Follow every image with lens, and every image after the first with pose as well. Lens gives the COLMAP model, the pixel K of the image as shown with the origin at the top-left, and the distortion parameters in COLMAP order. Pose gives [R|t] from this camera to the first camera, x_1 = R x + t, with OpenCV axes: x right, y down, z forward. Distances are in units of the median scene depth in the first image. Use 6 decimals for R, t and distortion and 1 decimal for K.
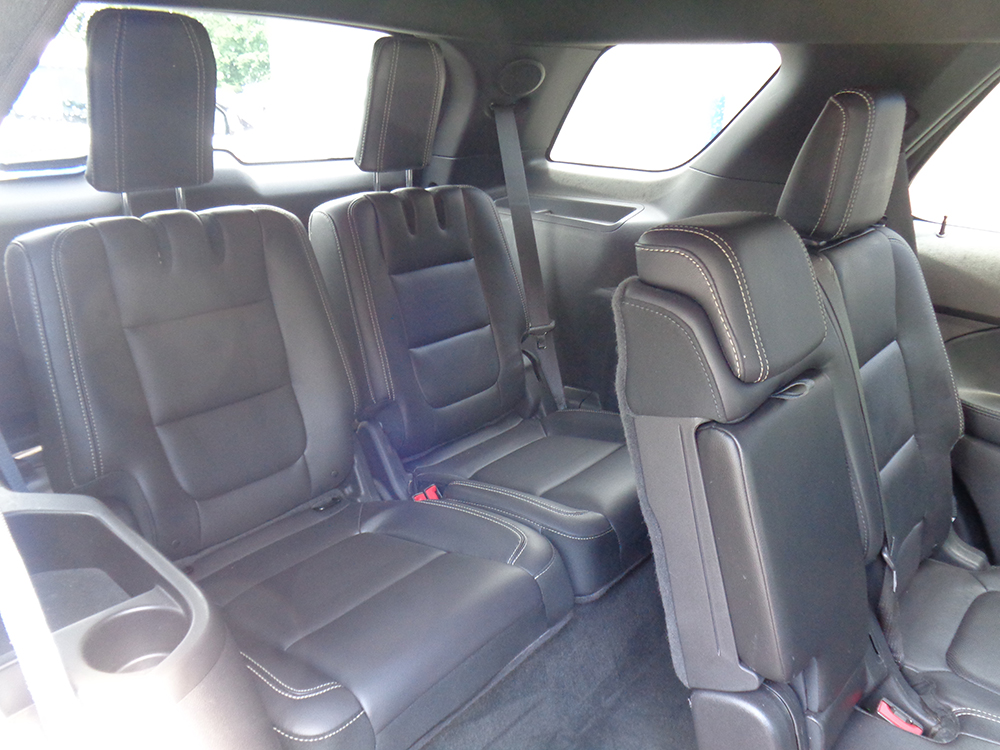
lens RADIAL K [[761.5, 0, 494.0], [0, 761.5, 374.4], [0, 0, 1]] dist [0.006970, 0.013200]
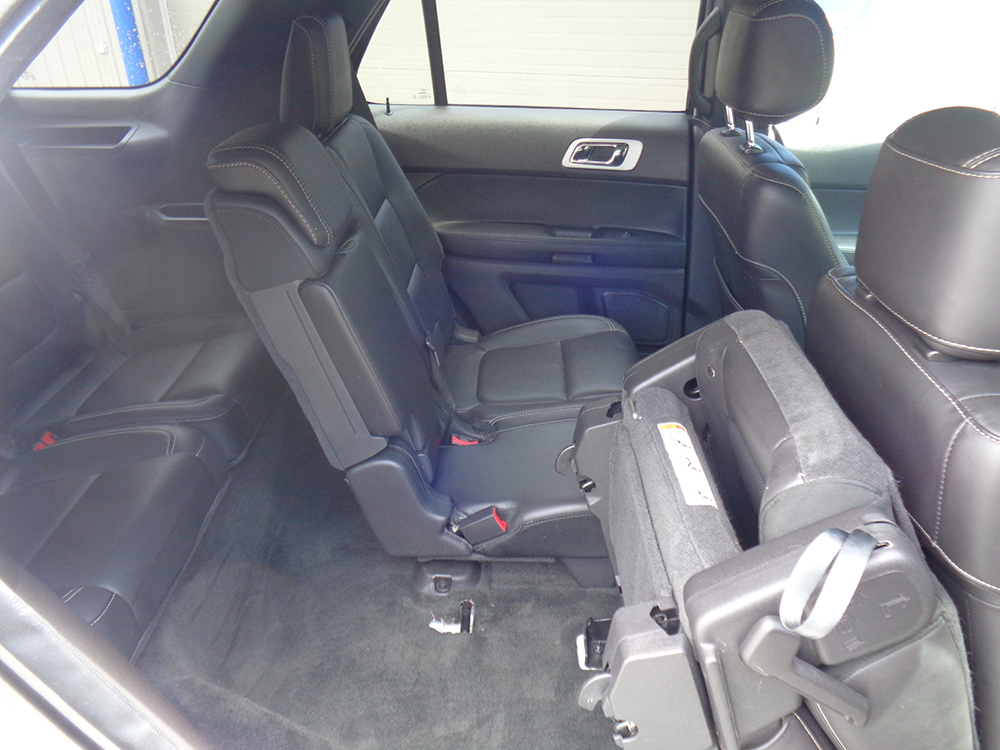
lens RADIAL K [[761.5, 0, 504.3], [0, 761.5, 380.9], [0, 0, 1]] dist [0.006970, 0.013200]
pose [[0.760547, -0.342043, 0.551883, -0.202575], [0.258130, 0.939215, 0.226373, 0.008697], [-0.595766, -0.029710, 0.802608, -0.259532]]
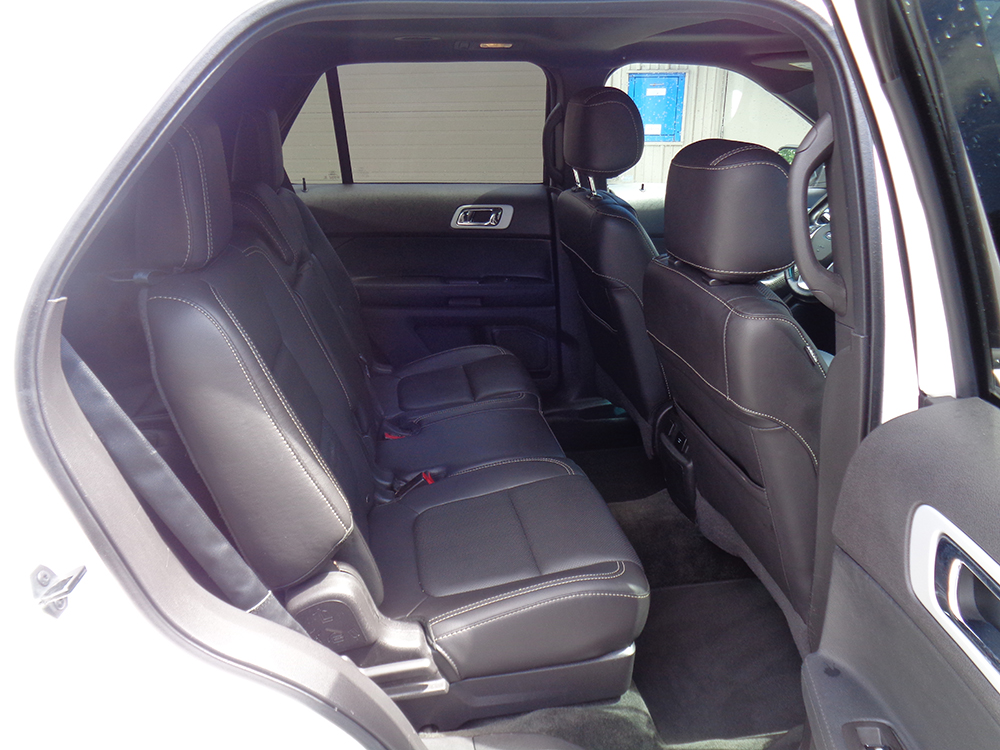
lens RADIAL K [[761.5, 0, 496.5], [0, 761.5, 379.5], [0, 0, 1]] dist [0.006970, 0.013200]
pose [[0.640836, -0.314023, 0.700513, -0.545796], [0.311598, 0.940360, 0.136488, 0.131484], [-0.701595, 0.130812, 0.700466, -0.476375]]
